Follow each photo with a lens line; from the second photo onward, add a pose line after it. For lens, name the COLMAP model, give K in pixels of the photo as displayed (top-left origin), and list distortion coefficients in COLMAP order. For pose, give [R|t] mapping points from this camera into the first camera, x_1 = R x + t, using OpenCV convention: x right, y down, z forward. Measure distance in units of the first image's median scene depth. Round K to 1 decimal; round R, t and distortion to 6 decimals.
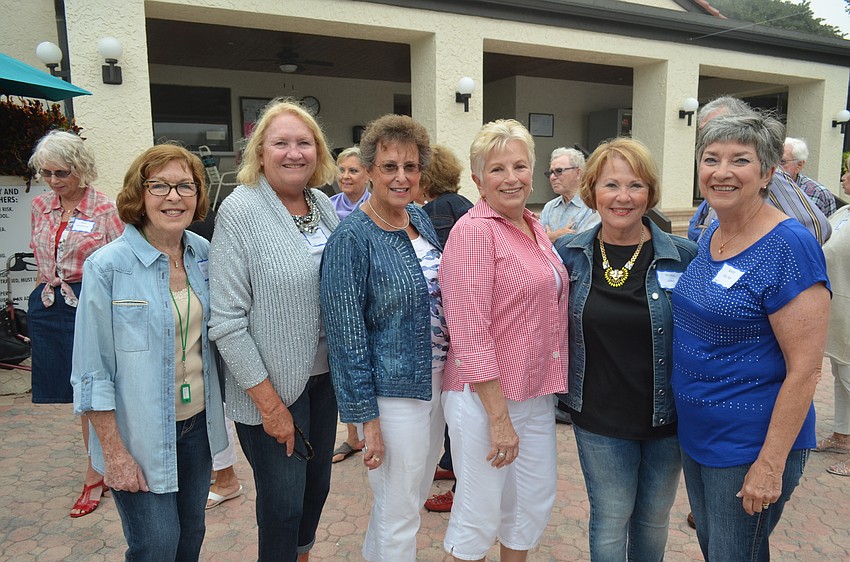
lens RADIAL K [[635.6, 0, 431.7], [0, 635.6, 281.3], [0, 0, 1]] dist [-0.001699, -0.001802]
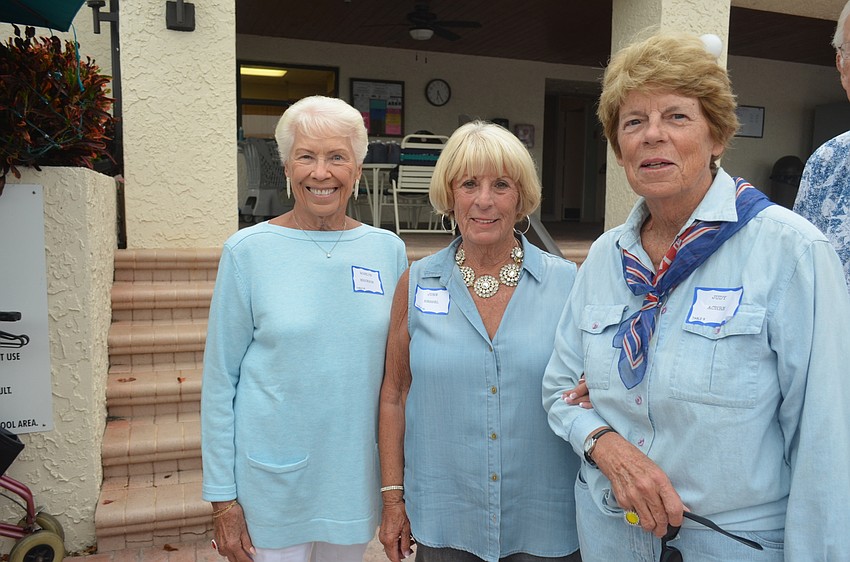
lens RADIAL K [[716.8, 0, 437.4], [0, 716.8, 278.1], [0, 0, 1]] dist [-0.009928, 0.005406]
pose [[0.989450, 0.043236, -0.138270, -0.107113], [-0.048244, 0.998288, -0.033078, -0.039127], [0.136603, 0.039400, 0.989842, 0.262080]]
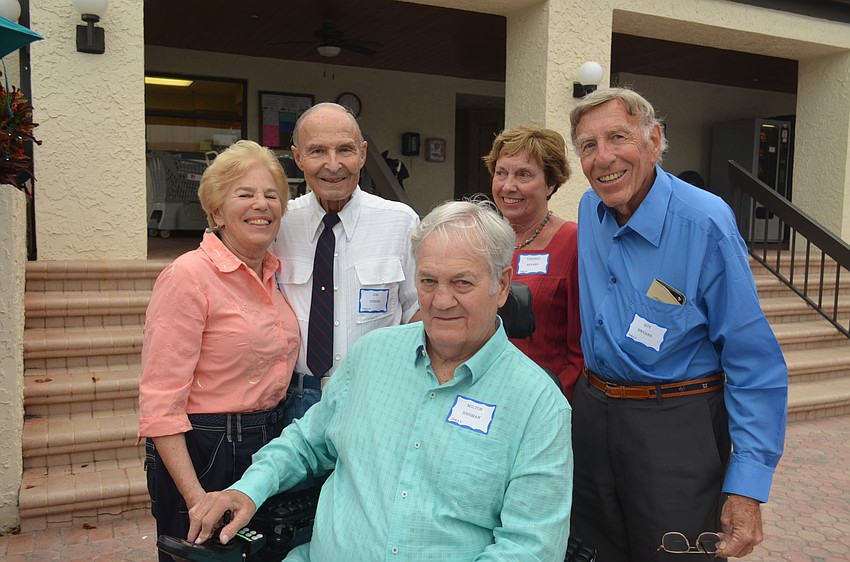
lens RADIAL K [[762.0, 0, 434.0], [0, 762.0, 277.5], [0, 0, 1]] dist [-0.014281, 0.014212]
pose [[0.998717, 0.030966, -0.040056, -0.077783], [-0.033411, 0.997524, -0.061891, -0.027348], [0.038040, 0.063150, 0.997279, 0.177437]]
